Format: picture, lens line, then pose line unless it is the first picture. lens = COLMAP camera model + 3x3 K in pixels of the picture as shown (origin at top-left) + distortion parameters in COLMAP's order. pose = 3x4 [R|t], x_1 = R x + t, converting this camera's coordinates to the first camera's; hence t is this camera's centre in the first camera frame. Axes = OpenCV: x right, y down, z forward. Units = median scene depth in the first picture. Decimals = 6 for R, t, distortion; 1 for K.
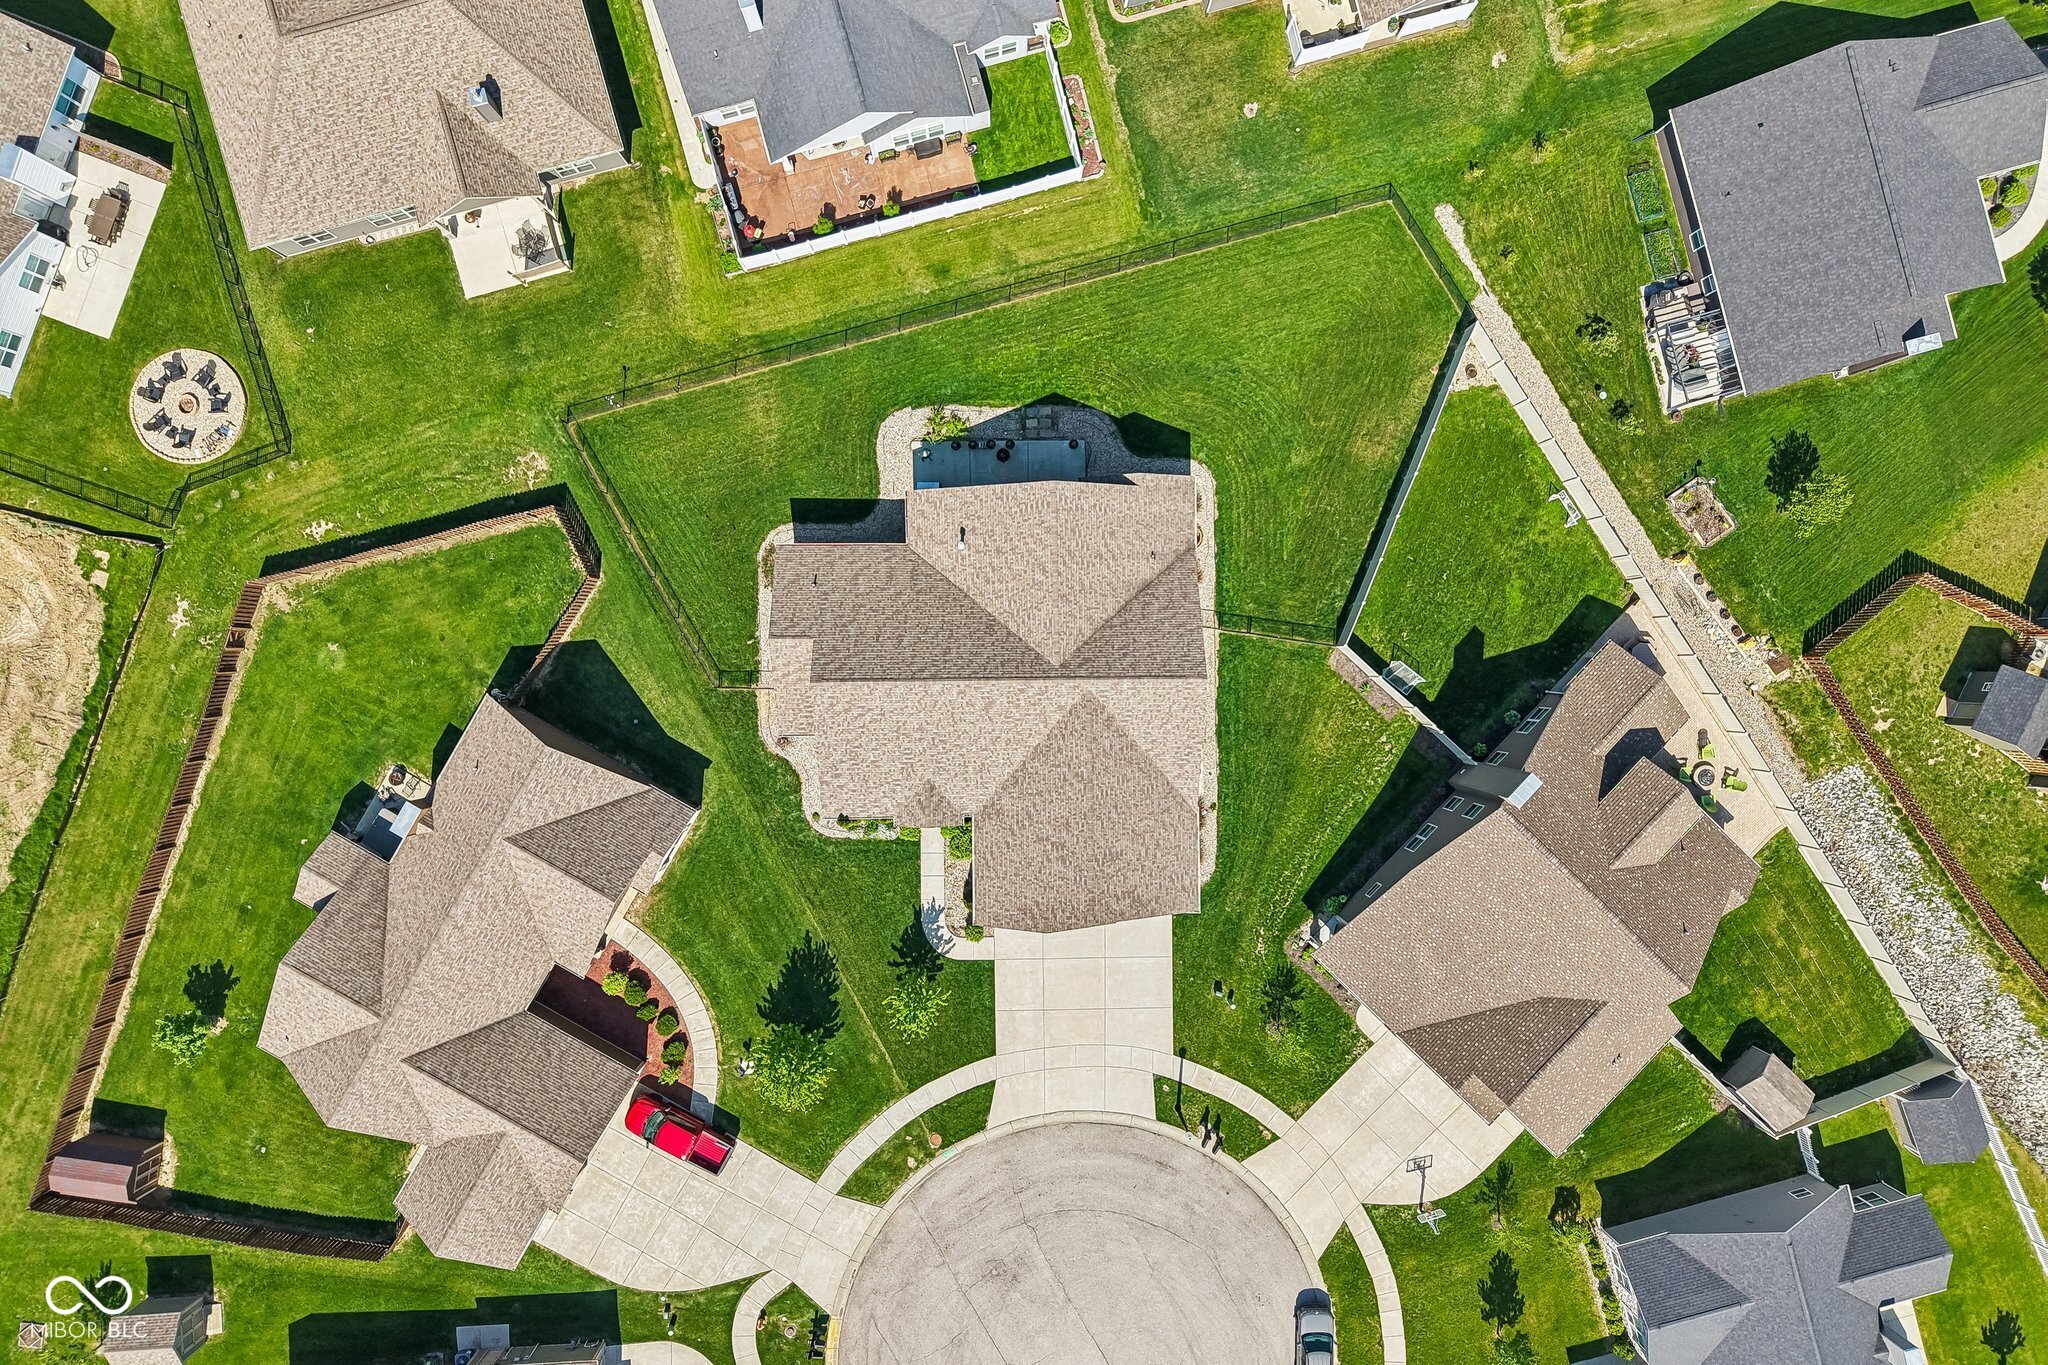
lens RADIAL K [[1368.0, 0, 1024.4], [0, 1368.0, 700.6], [0, 0, 1]] dist [0.038254, -0.046413]
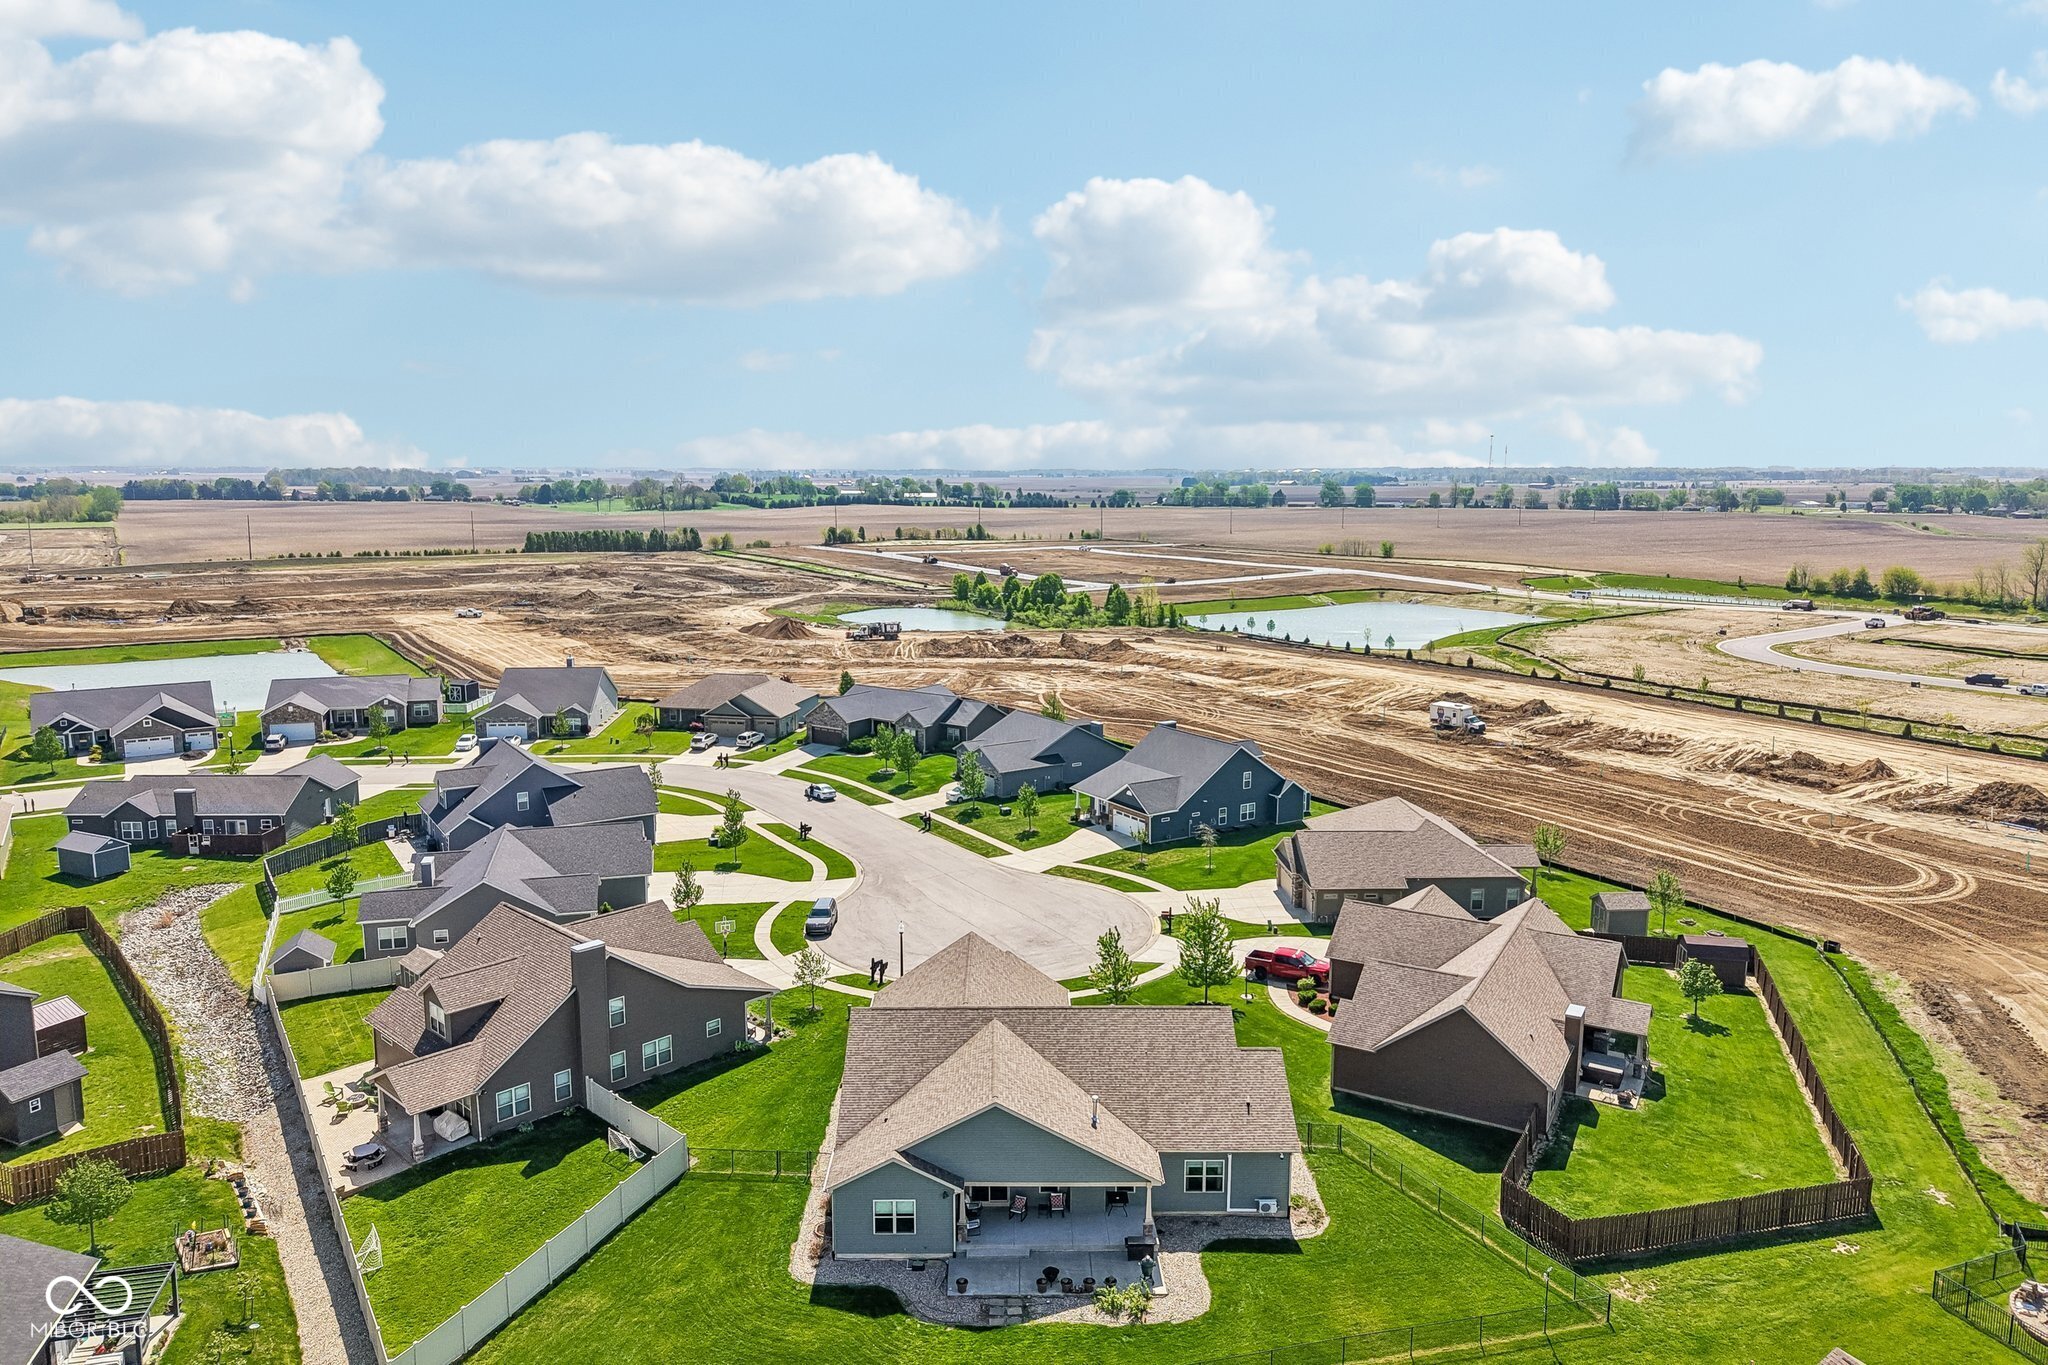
lens RADIAL K [[1368.0, 0, 1024.4], [0, 1368.0, 700.6], [0, 0, 1]] dist [0.038254, -0.046413]
pose [[-0.999788, -0.019204, -0.007392, 0.012209], [-0.003649, -0.188071, 0.982149, -0.906121], [-0.020251, 0.981968, 0.187961, 0.513791]]
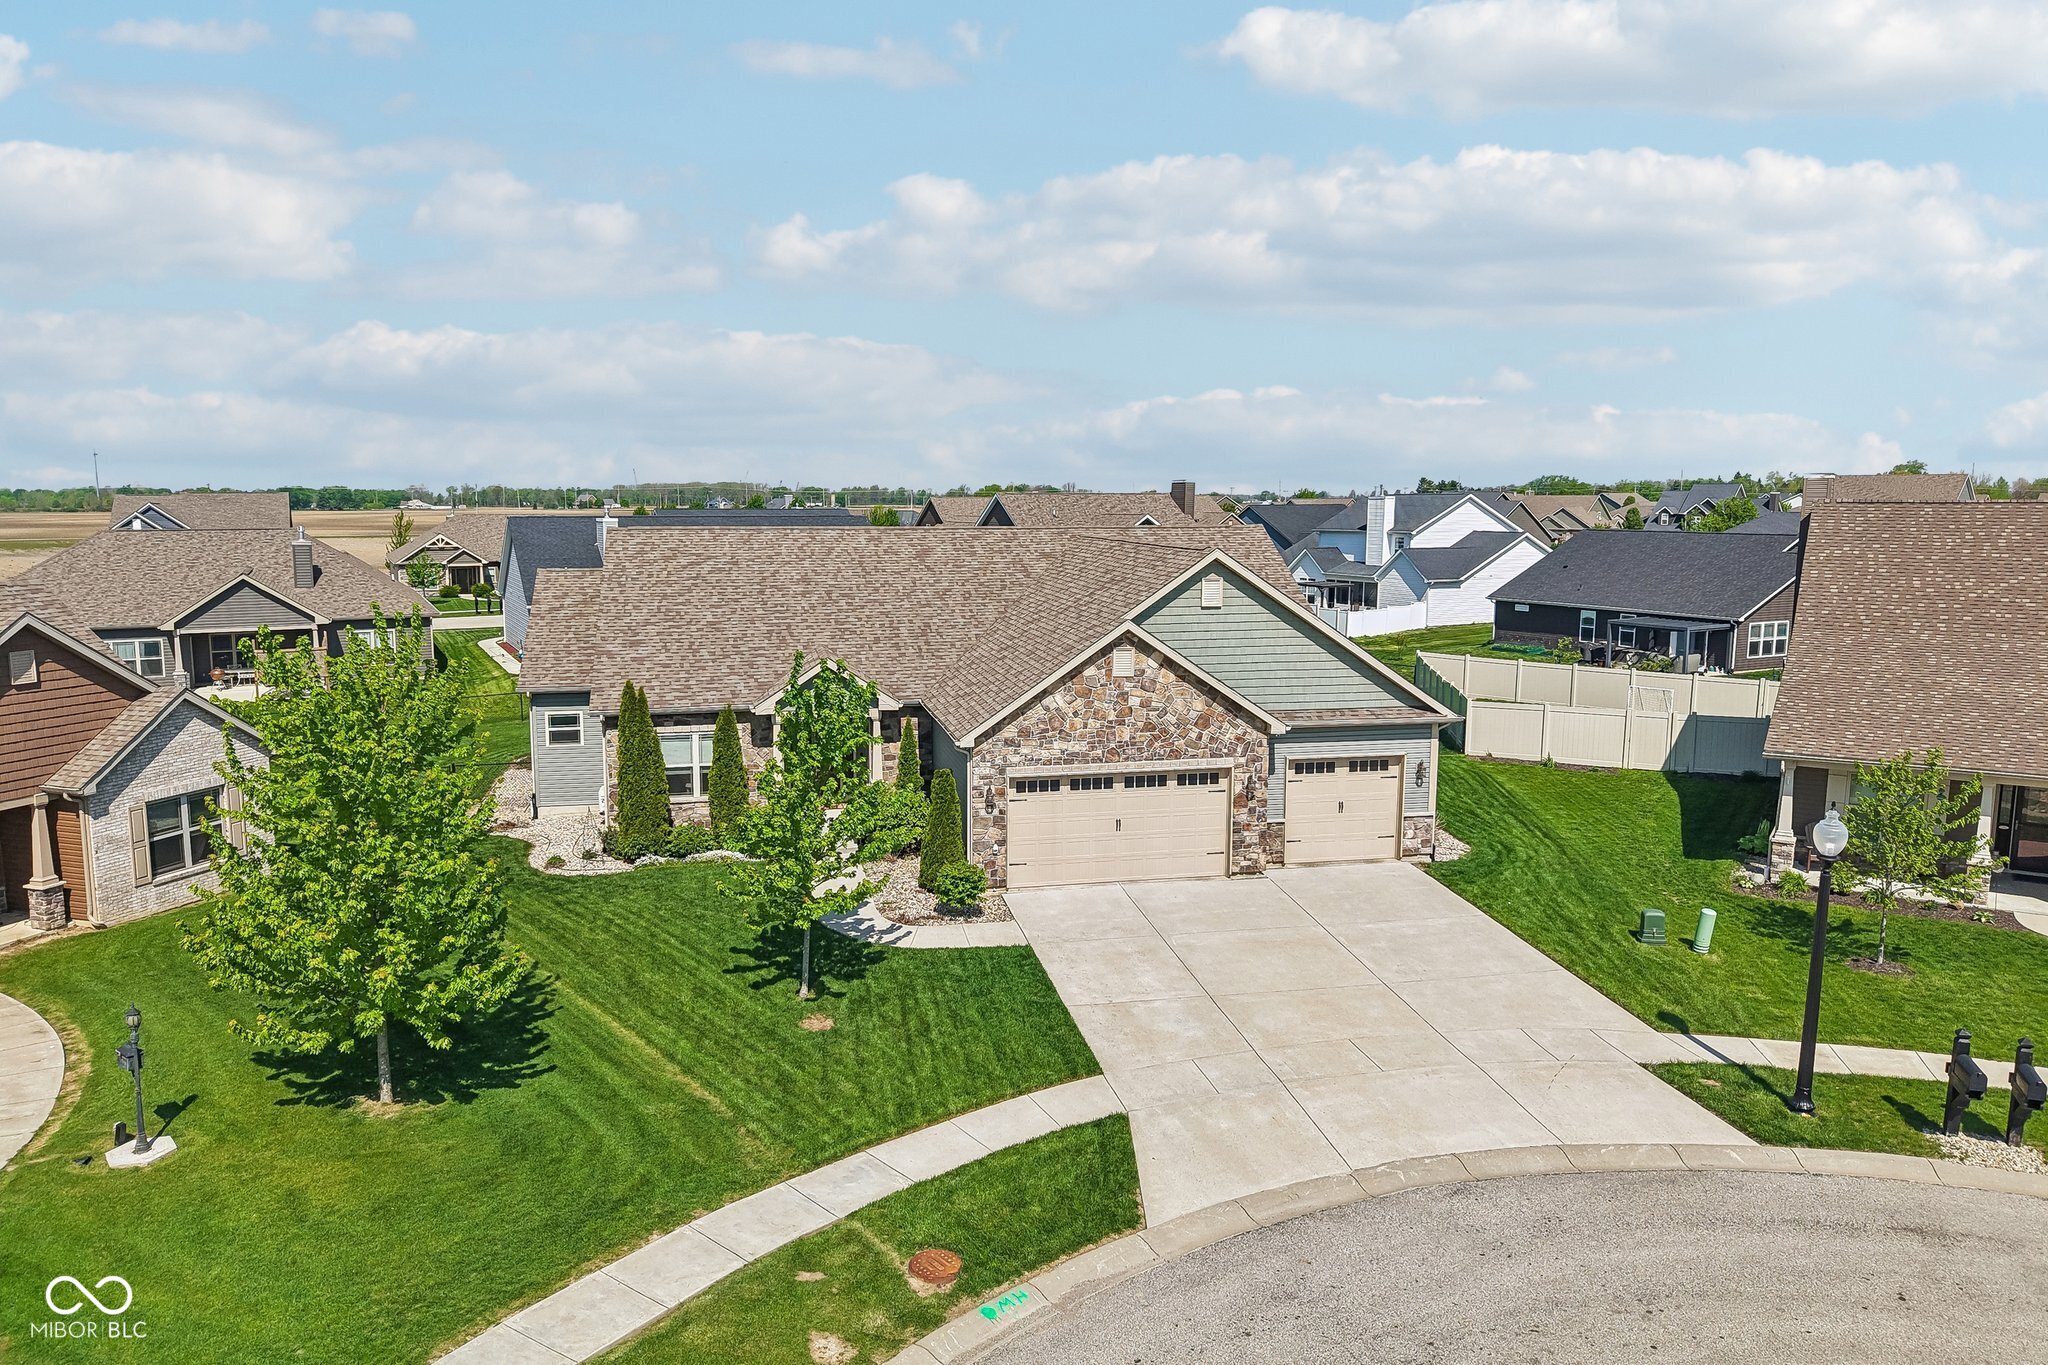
lens RADIAL K [[1389.3, 0, 1024.0], [0, 1389.3, 682.5], [0, 0, 1]] dist [0.039391, -0.049098]
pose [[0.980274, -0.044917, 0.192473, -0.090384], [0.196555, 0.119419, -0.973193, 0.534542], [0.020728, 0.991827, 0.125892, 0.892204]]
